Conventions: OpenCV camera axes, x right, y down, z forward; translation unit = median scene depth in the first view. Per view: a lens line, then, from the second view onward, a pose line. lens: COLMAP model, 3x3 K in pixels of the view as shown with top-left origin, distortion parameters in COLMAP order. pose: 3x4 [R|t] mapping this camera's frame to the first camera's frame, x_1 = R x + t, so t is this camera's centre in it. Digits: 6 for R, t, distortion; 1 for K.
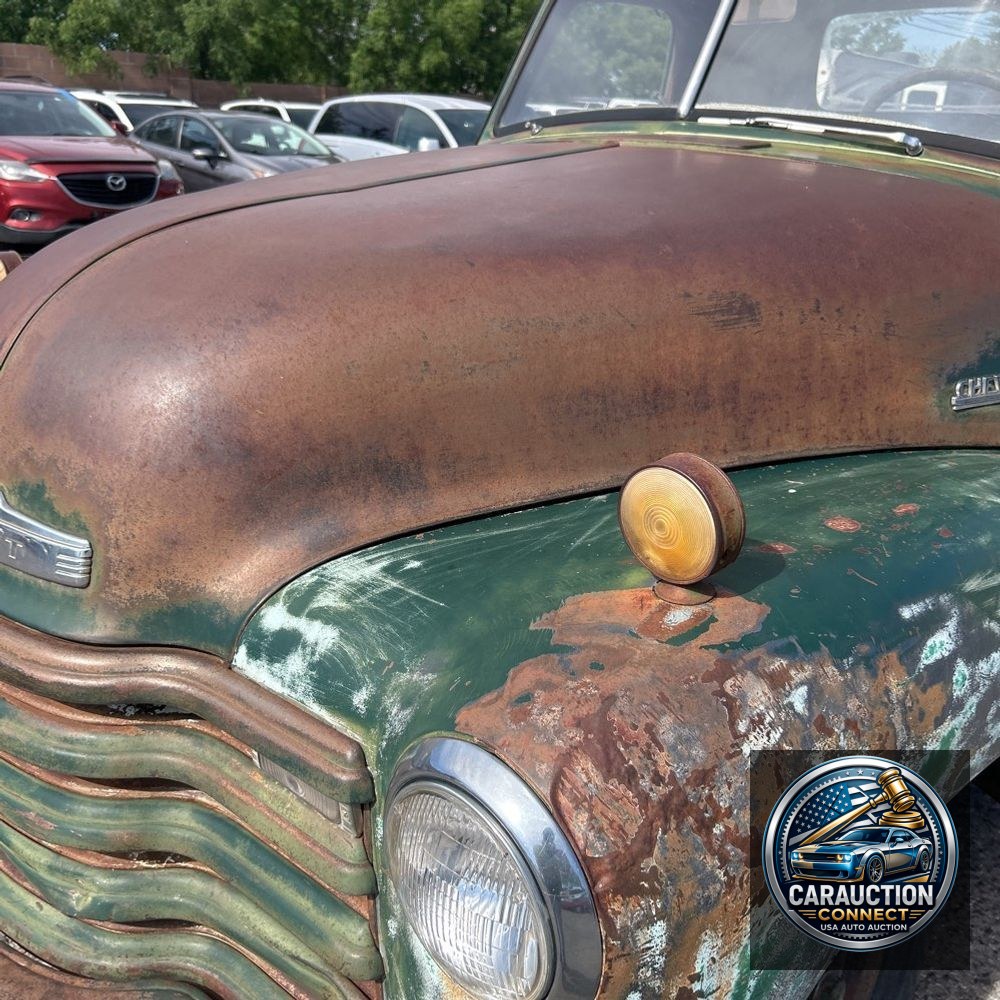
lens RADIAL K [[1003.8, 0, 492.1], [0, 1003.8, 483.0], [0, 0, 1]] dist [0.049075, -0.060017]
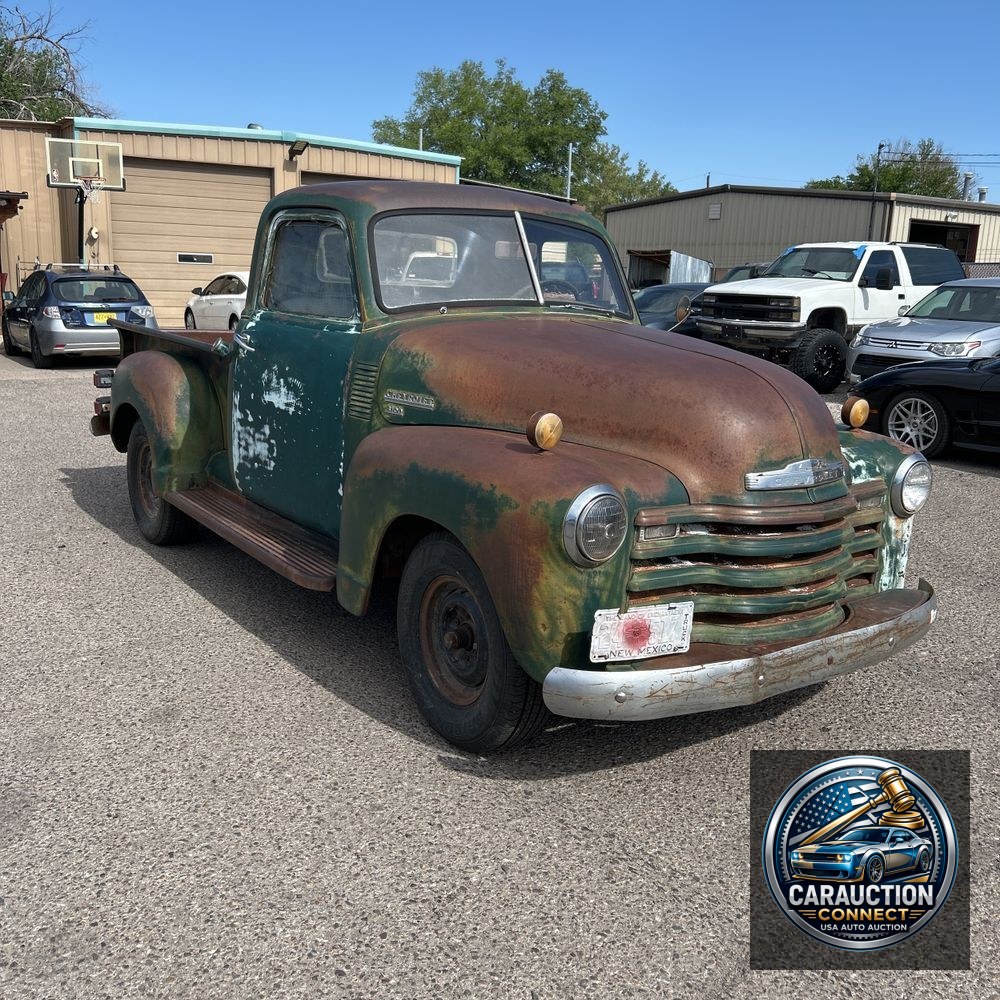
lens RADIAL K [[1001.4, 0, 487.3], [0, 1001.4, 484.6], [0, 0, 1]] dist [0.118608, -0.225209]
pose [[0.165287, -0.221918, 0.960954, -2.461849], [0.297295, 0.940245, 0.166000, -0.491675], [-0.940370, 0.258249, 0.221386, 0.926102]]
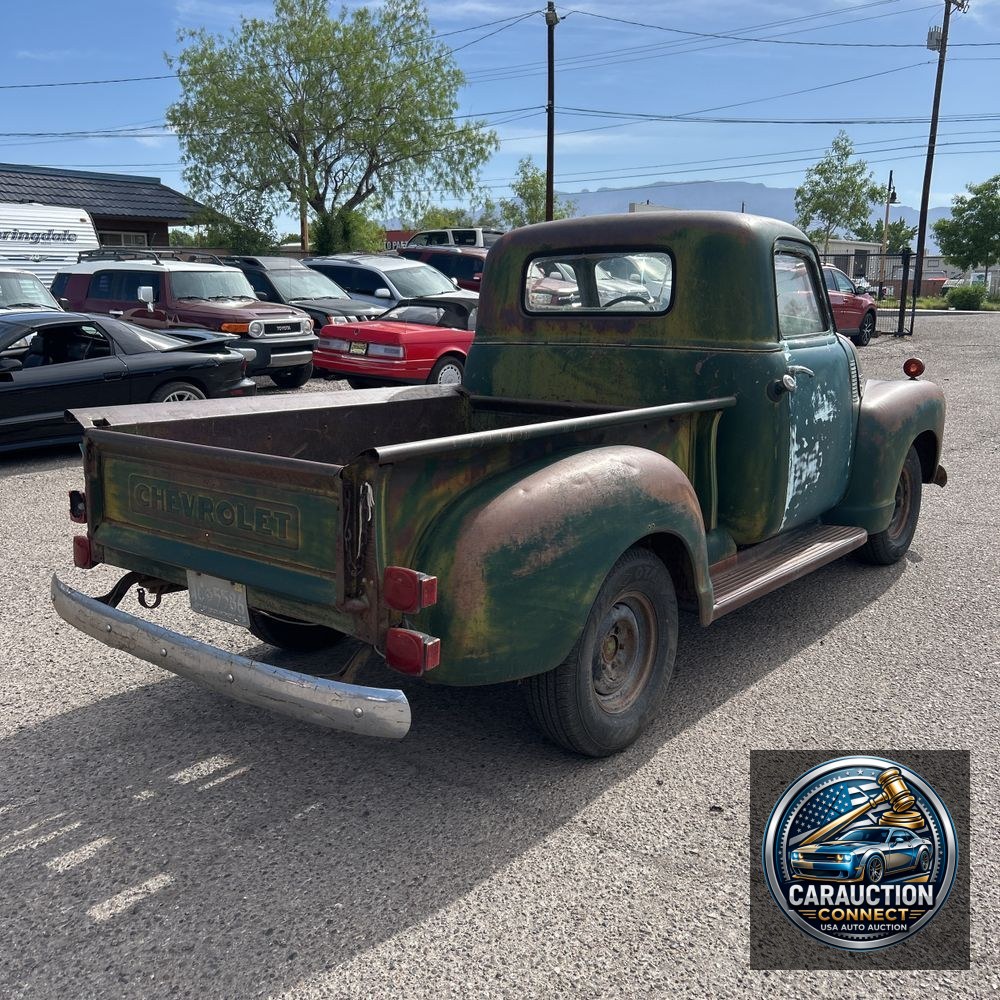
lens RADIAL K [[1011.4, 0, 501.0], [0, 1011.4, 478.0], [0, 0, 1]] dist [0.095287, -0.170855]
pose [[-0.993608, -0.005974, -0.112727, 1.431157], [-0.061658, 0.865198, 0.497625, -1.724105], [0.094558, 0.501394, -0.860036, 4.650151]]
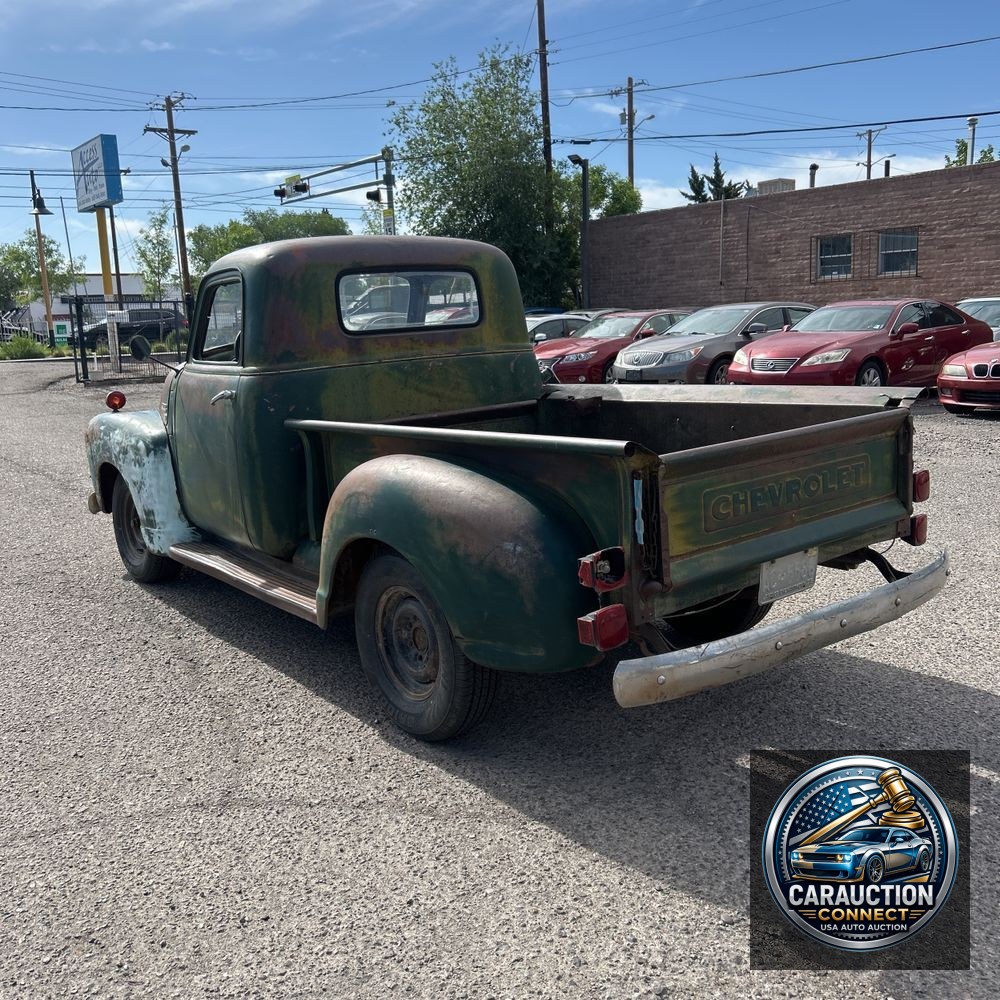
lens RADIAL K [[996.9, 0, 498.1], [0, 996.9, 468.9], [0, 0, 1]] dist [0.093824, -0.148864]
pose [[-0.105881, 0.132308, -0.985537, 3.957969], [-0.290746, 0.943677, 0.157924, -0.804450], [0.950924, 0.303262, -0.061450, 2.372668]]
